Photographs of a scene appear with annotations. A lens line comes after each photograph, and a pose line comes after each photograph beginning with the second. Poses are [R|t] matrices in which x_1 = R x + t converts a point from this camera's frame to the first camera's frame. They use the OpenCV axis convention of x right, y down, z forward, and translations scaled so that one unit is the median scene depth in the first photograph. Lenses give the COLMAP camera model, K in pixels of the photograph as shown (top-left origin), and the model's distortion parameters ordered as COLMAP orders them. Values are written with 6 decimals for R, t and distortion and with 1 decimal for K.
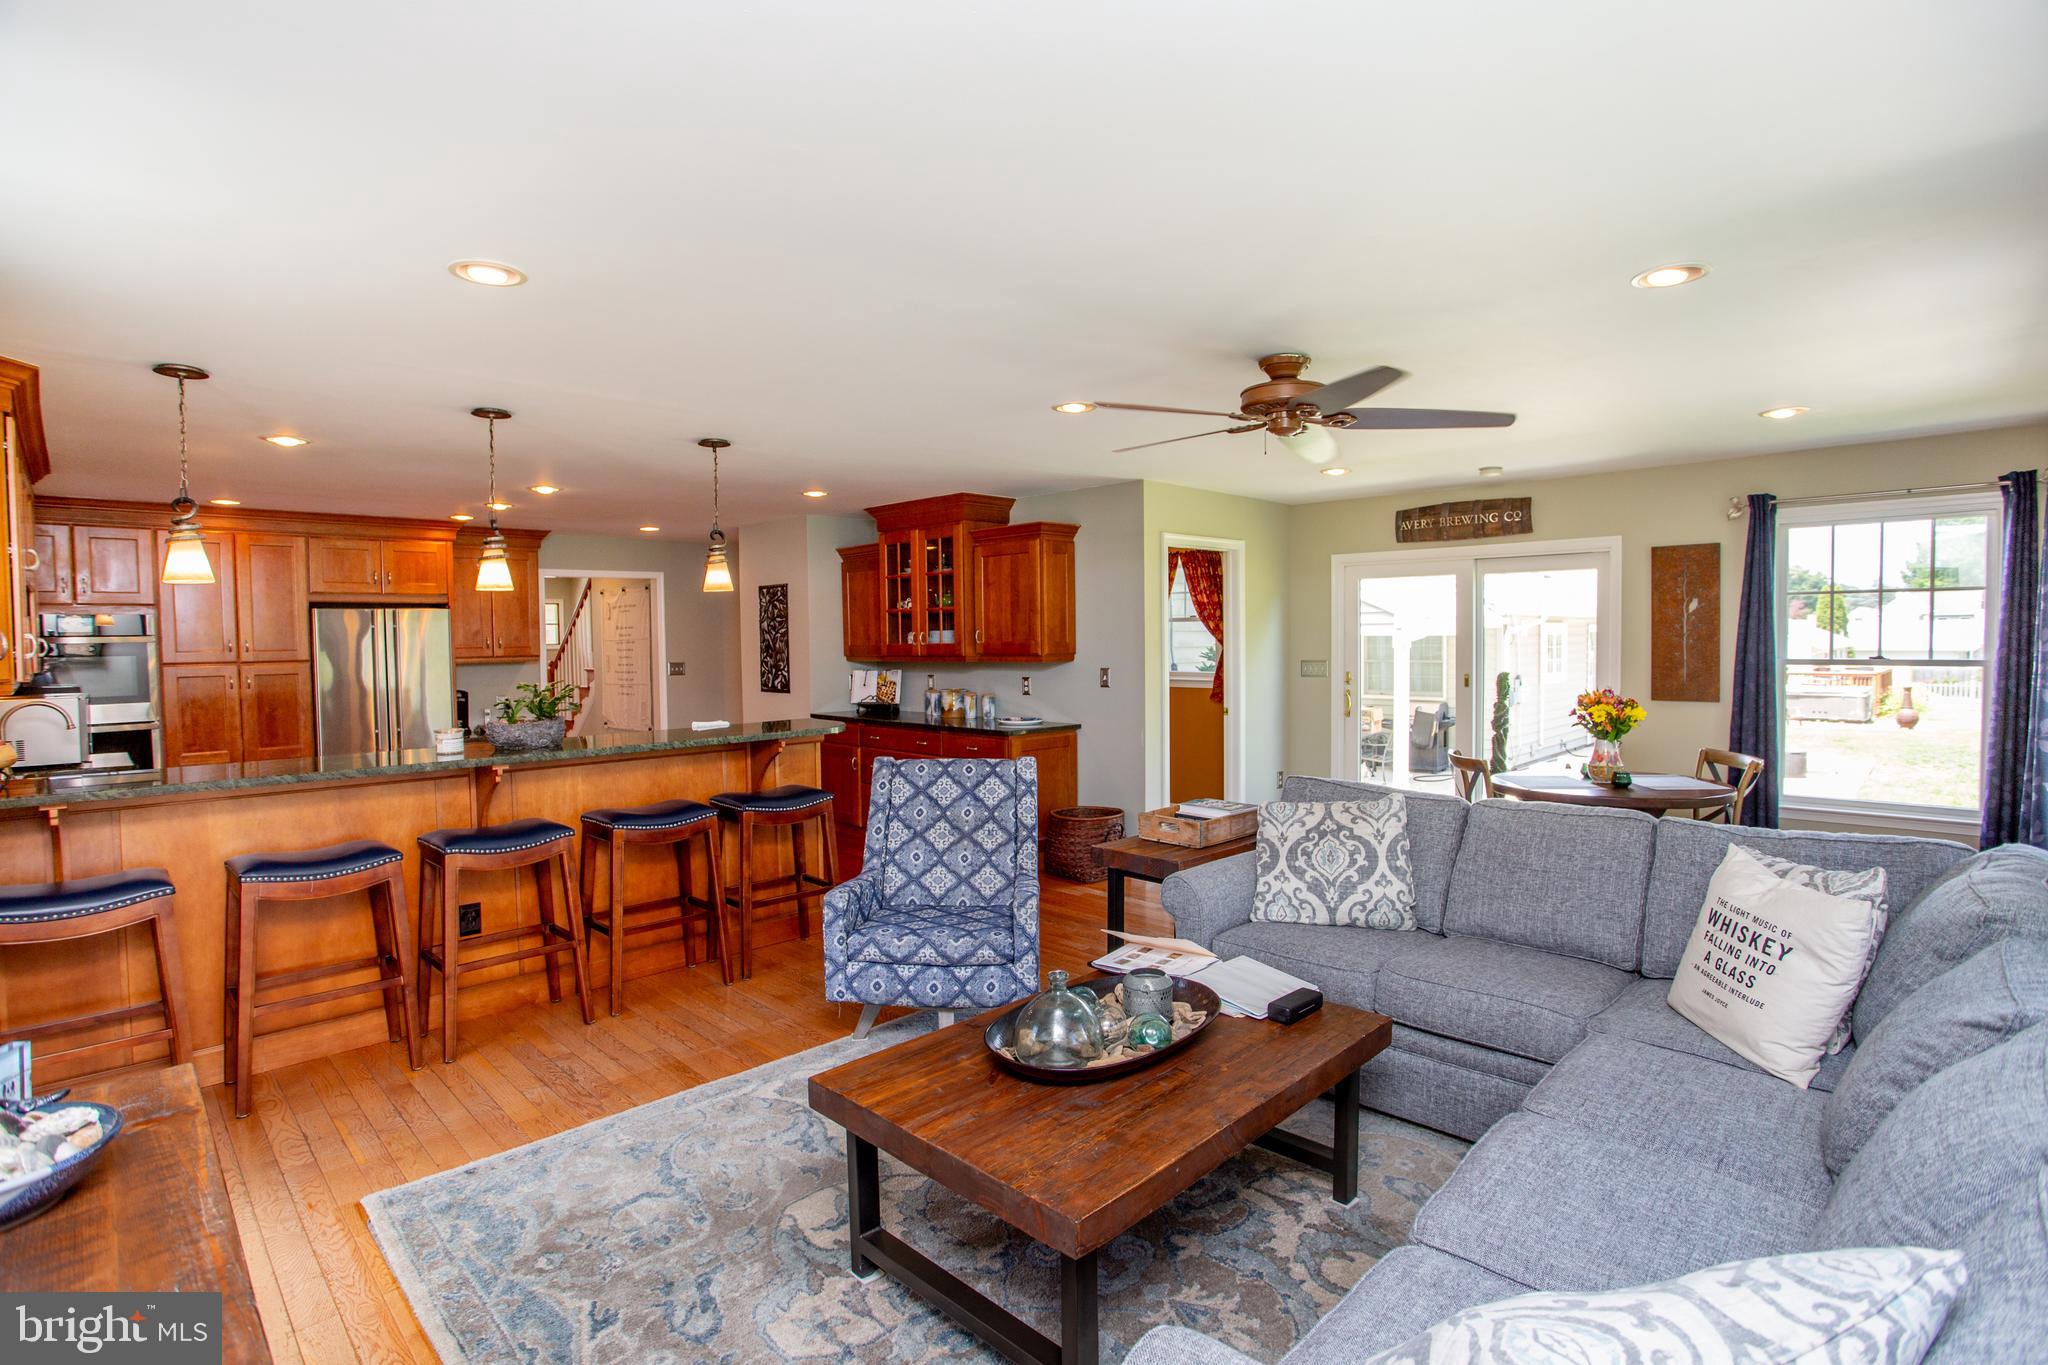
lens RADIAL K [[991.8, 0, 1018.9], [0, 991.8, 666.1], [0, 0, 1]] dist [-0.075309, 0.027569]
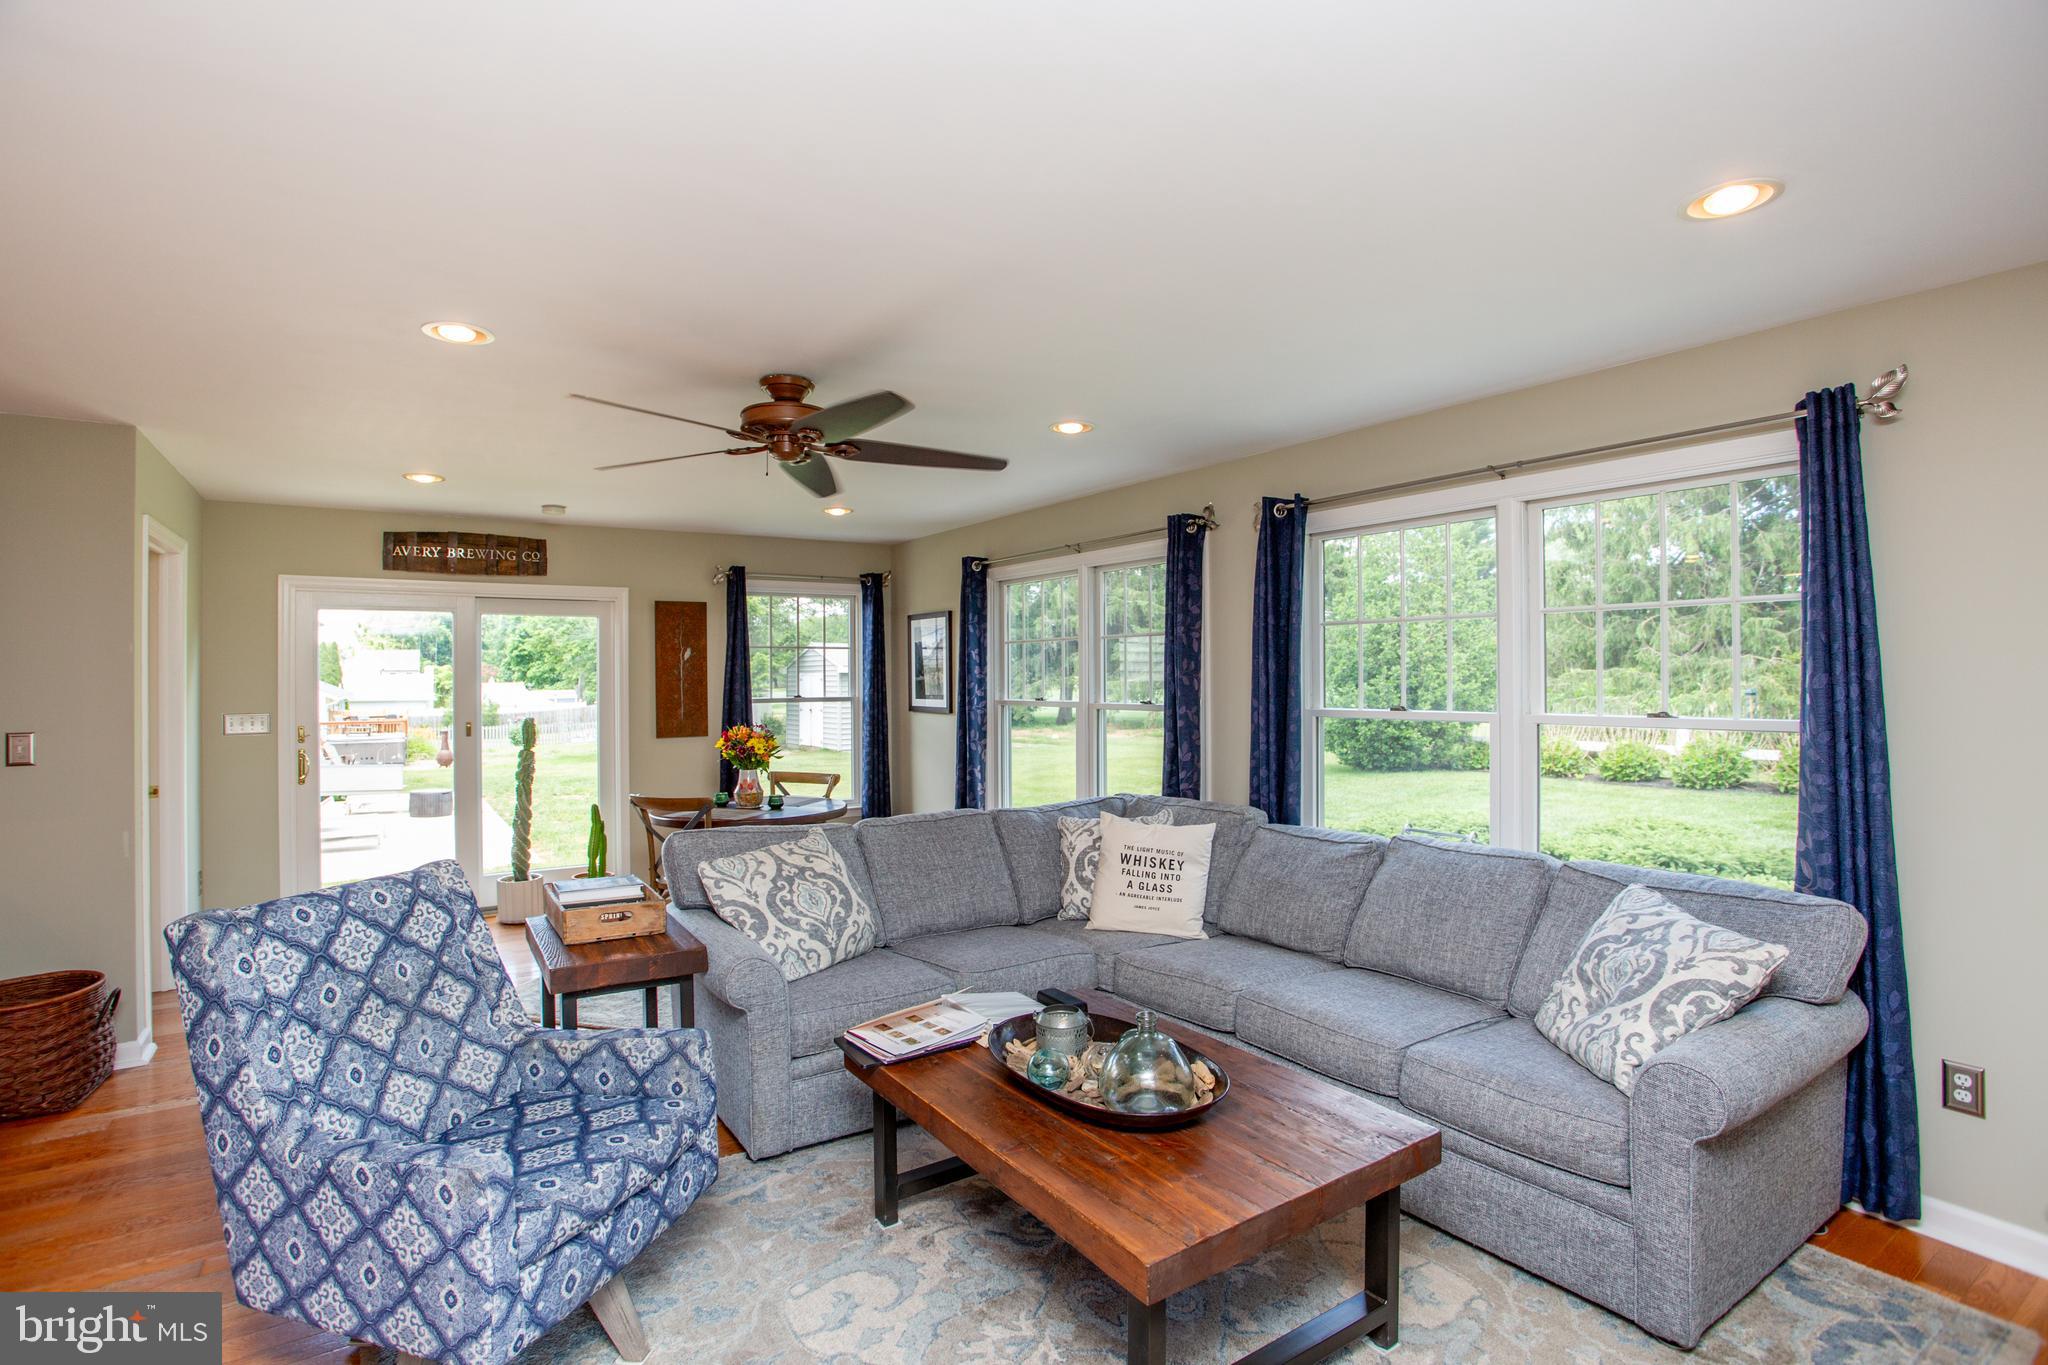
lens RADIAL K [[991.8, 0, 1015.7], [0, 991.8, 659.2], [0, 0, 1]] dist [-0.075309, 0.027569]
pose [[0.204745, 0.028064, 0.978413, -0.373494], [0.033302, 0.998810, -0.035618, -0.001618], [-0.978249, 0.039875, 0.203567, 0.366874]]
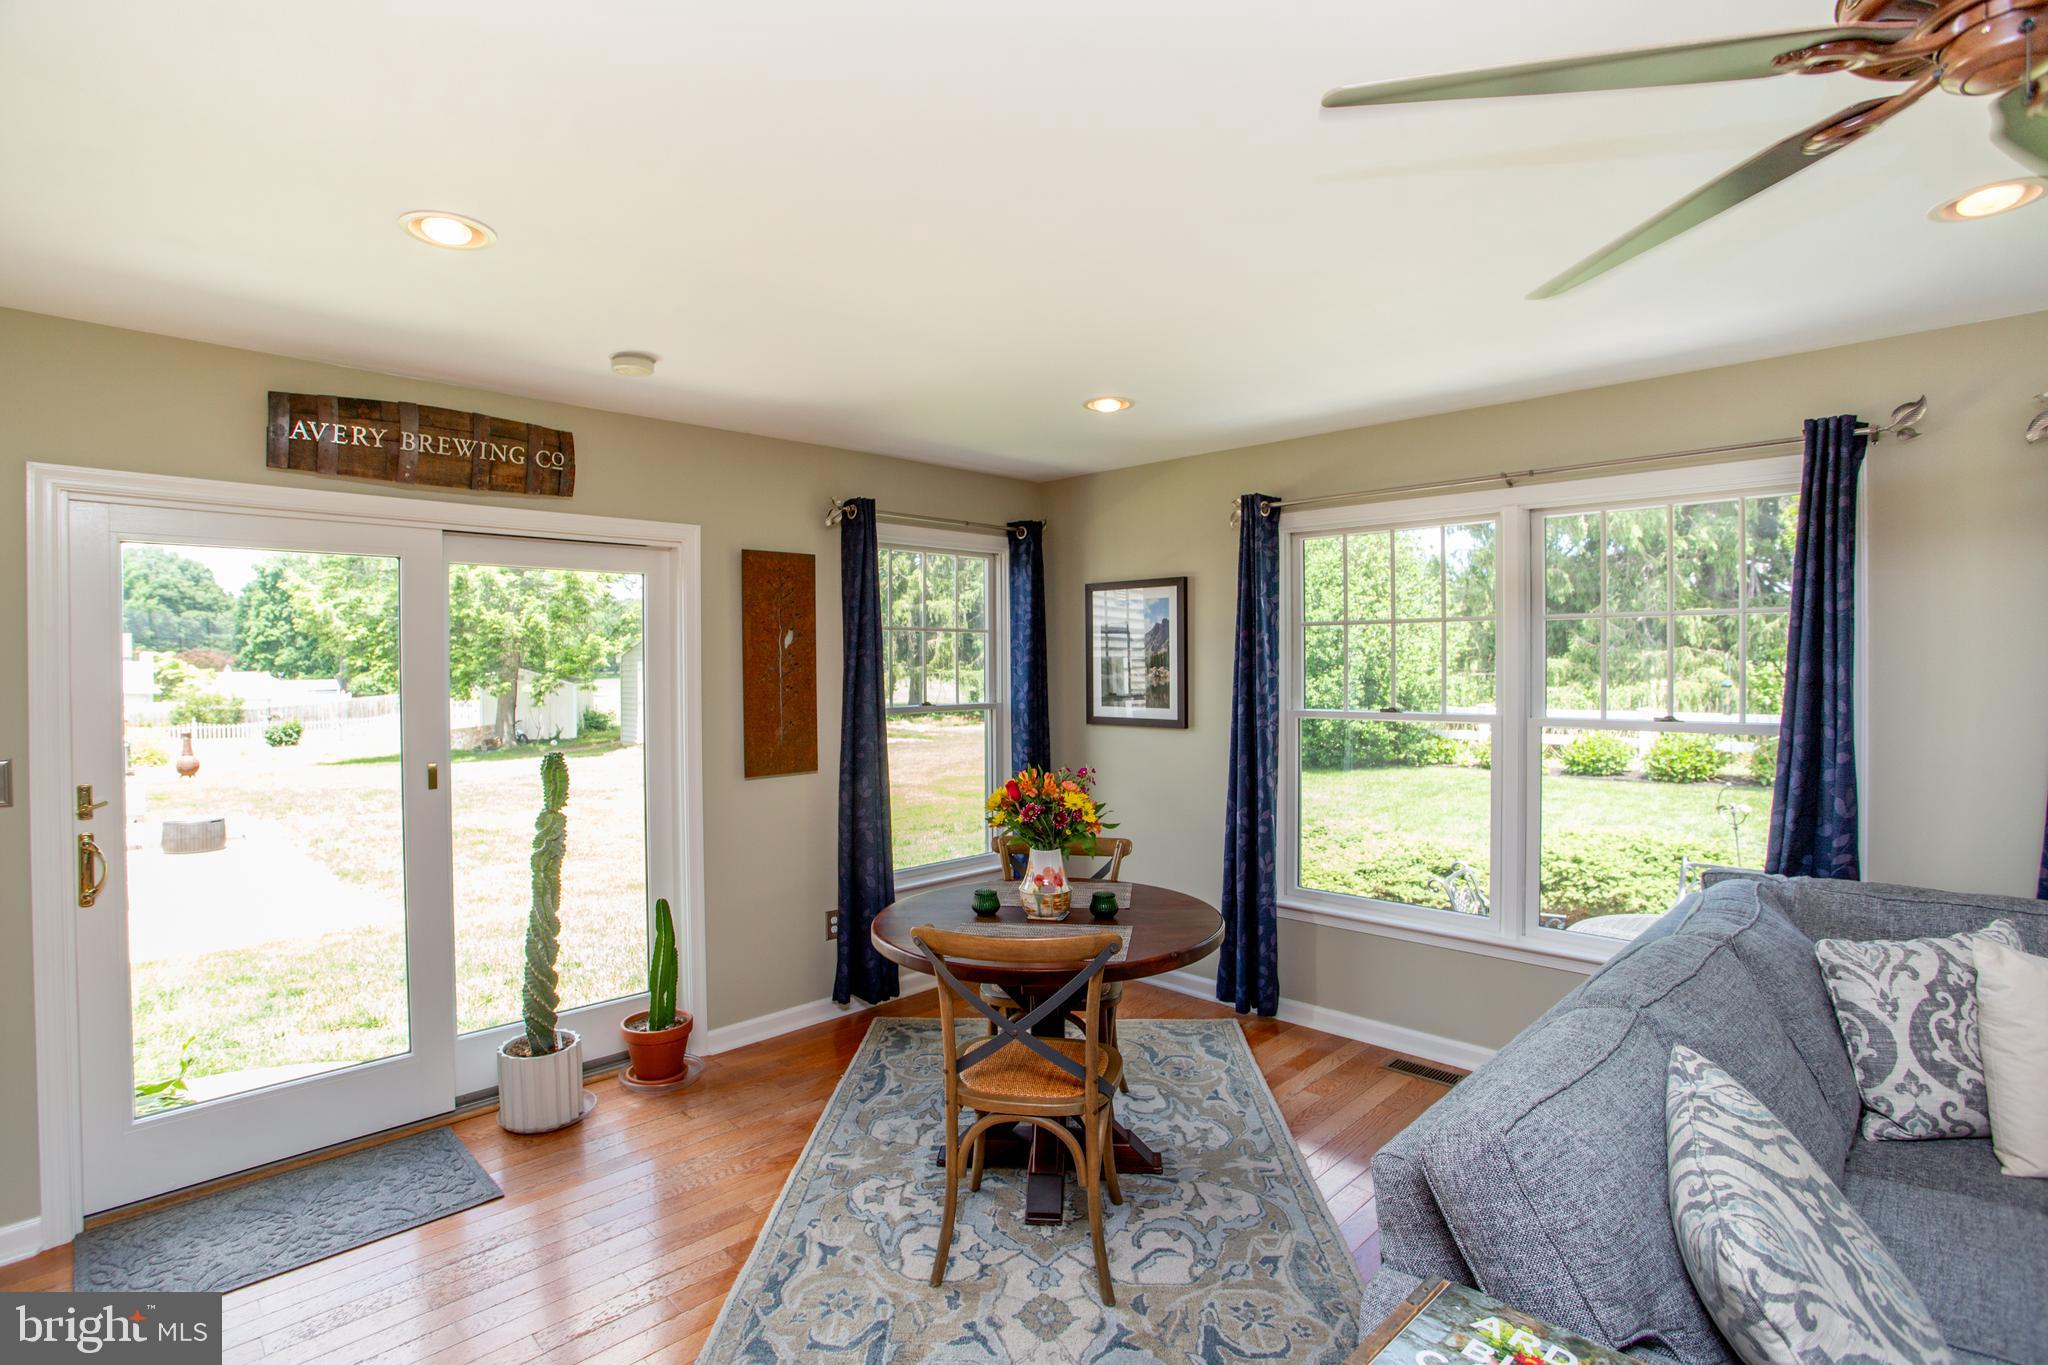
lens RADIAL K [[991.8, 0, 1016.9], [0, 991.8, 668.9], [0, 0, 1]] dist [-0.075309, 0.027569]
pose [[0.005160, 0.006363, 0.999966, -0.026518], [0.035394, 0.999352, -0.006542, -0.029845], [-0.999360, 0.035427, 0.004931, 0.818604]]
